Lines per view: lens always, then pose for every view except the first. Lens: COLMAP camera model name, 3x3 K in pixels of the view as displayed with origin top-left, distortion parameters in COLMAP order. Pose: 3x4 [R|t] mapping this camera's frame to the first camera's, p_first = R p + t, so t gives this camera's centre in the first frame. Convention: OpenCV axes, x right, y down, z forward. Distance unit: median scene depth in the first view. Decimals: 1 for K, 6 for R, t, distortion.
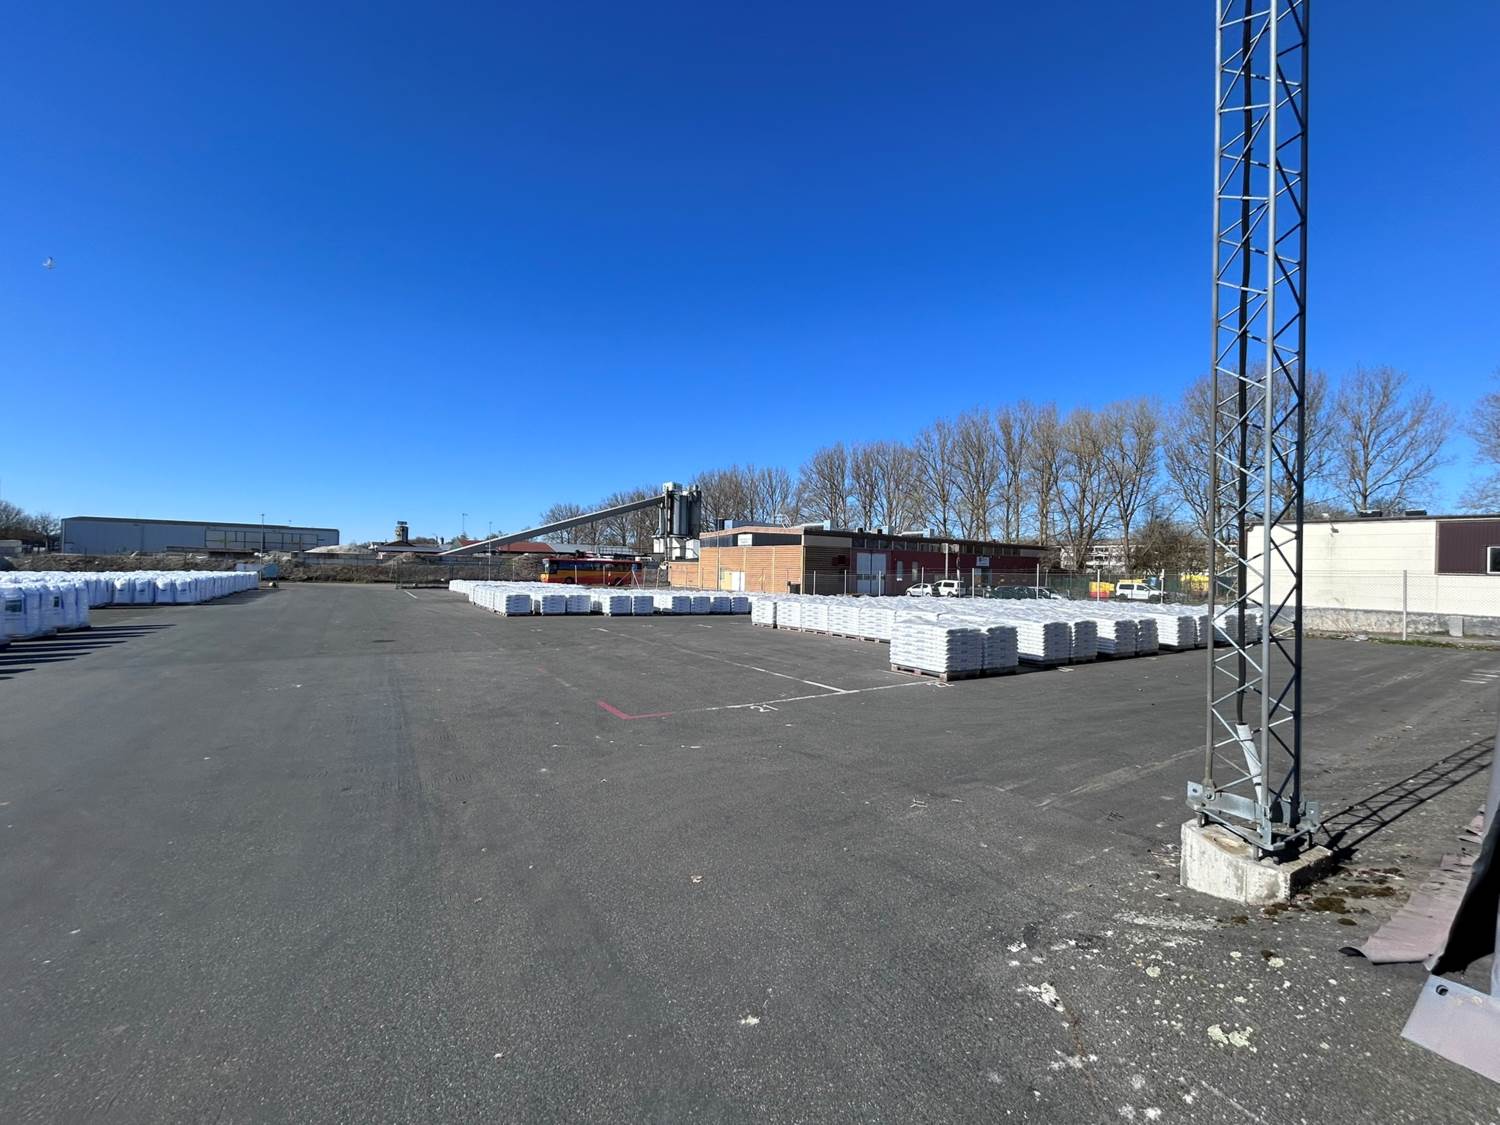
lens RADIAL K [[604.2, 0, 748.1], [0, 604.2, 566.2], [0, 0, 1]] dist [0.002965, 0.000301]
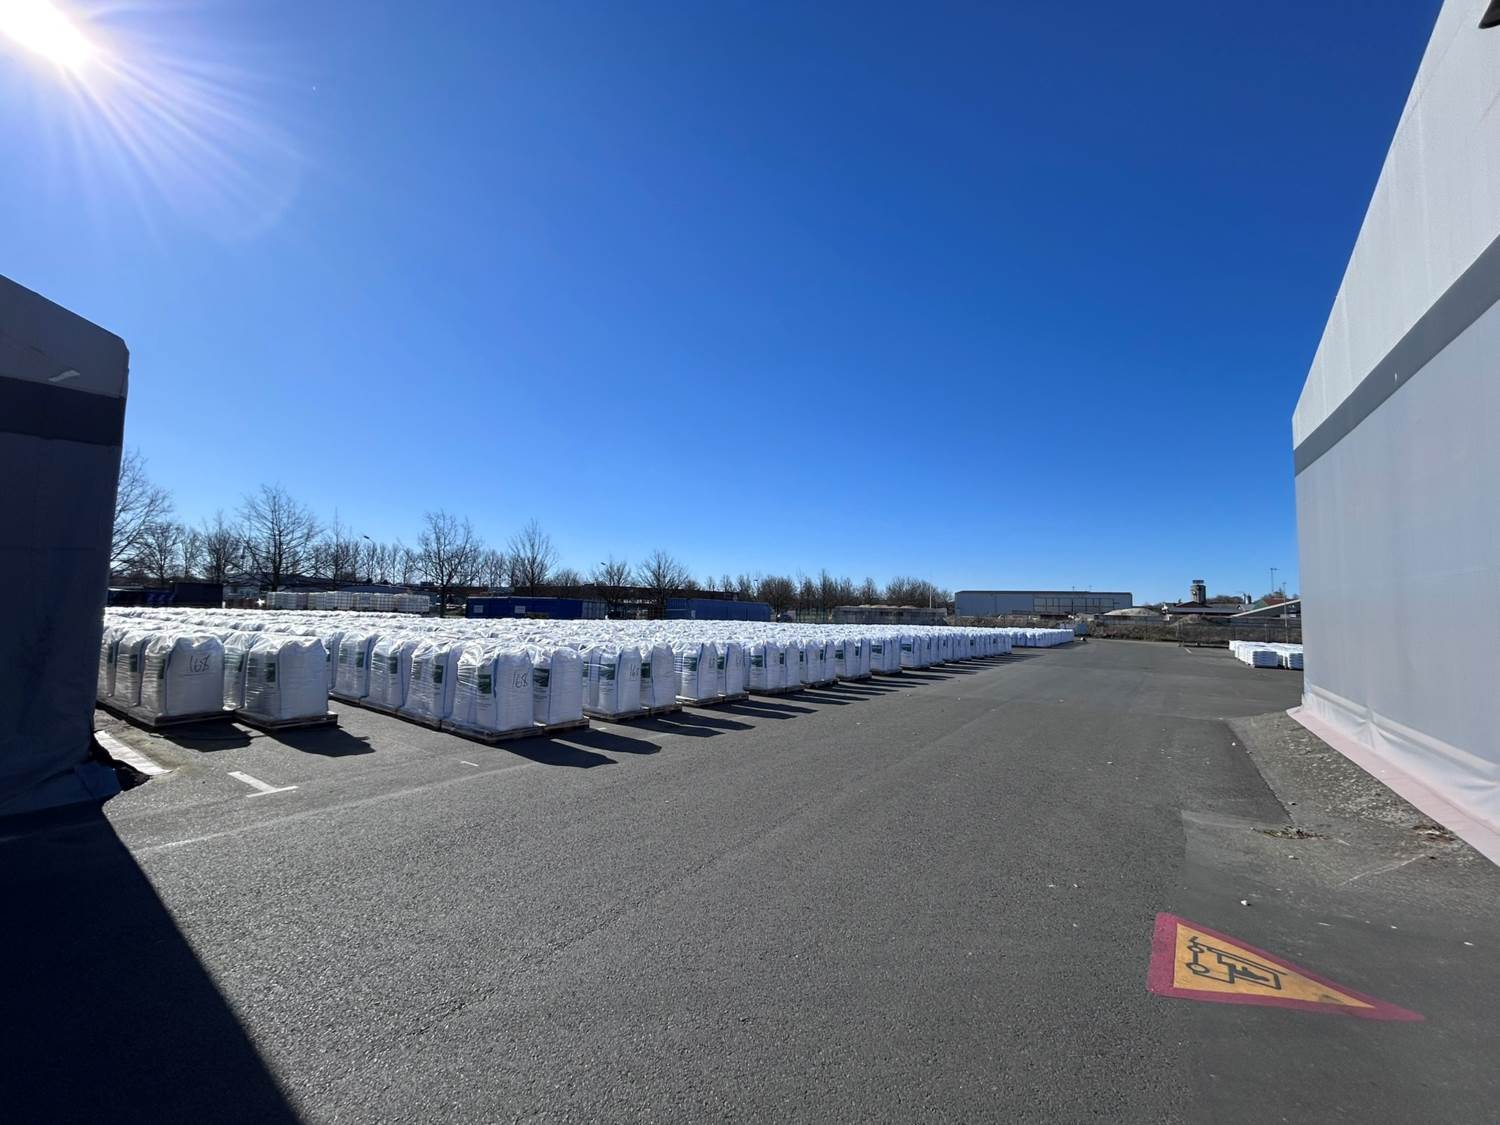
lens RADIAL K [[604.2, 0, 737.0], [0, 604.2, 566.2], [0, 0, 1]] dist [0.002965, 0.000301]
pose [[0.385592, -0.076277, -0.919511, 0.150941], [-0.014950, 0.995930, -0.088886, -0.000607], [0.922548, 0.048020, 0.382882, -0.208909]]
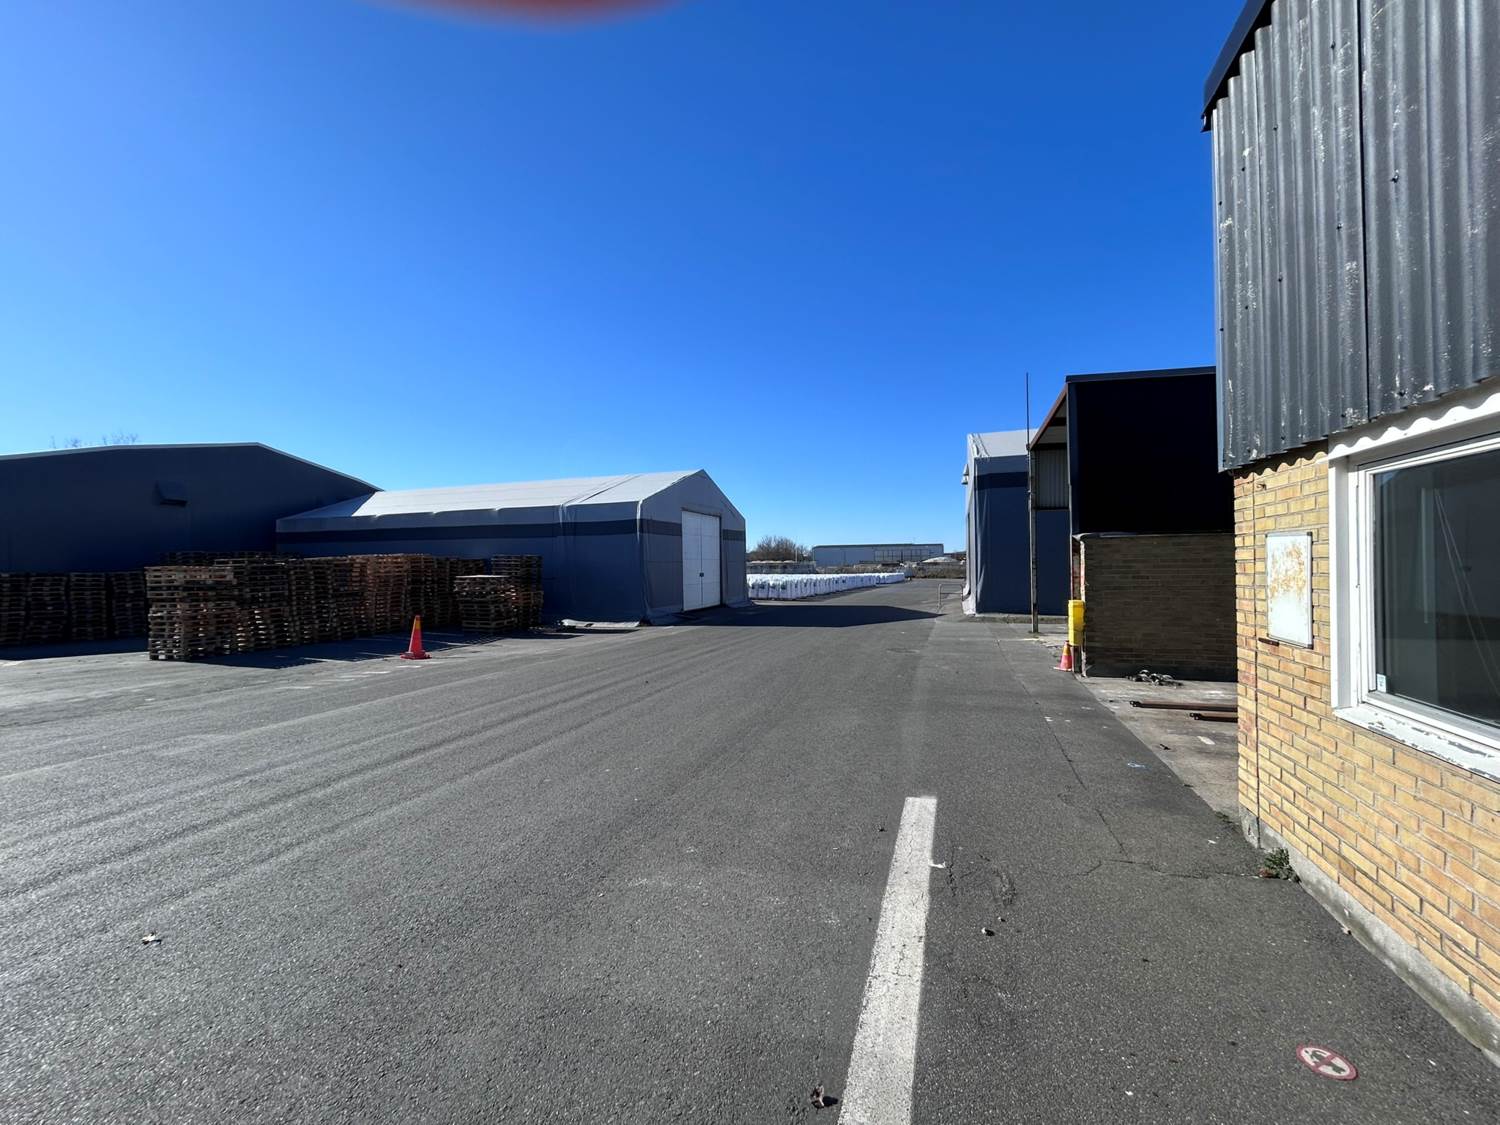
lens RADIAL K [[604.2, 0, 753.6], [0, 604.2, 564.7], [0, 0, 1]] dist [0.002965, 0.000301]
pose [[0.615580, -0.029863, -0.787508, 0.391029], [0.025655, 0.999512, -0.017849, 0.004016], [0.787657, -0.009216, 0.616045, -0.528138]]
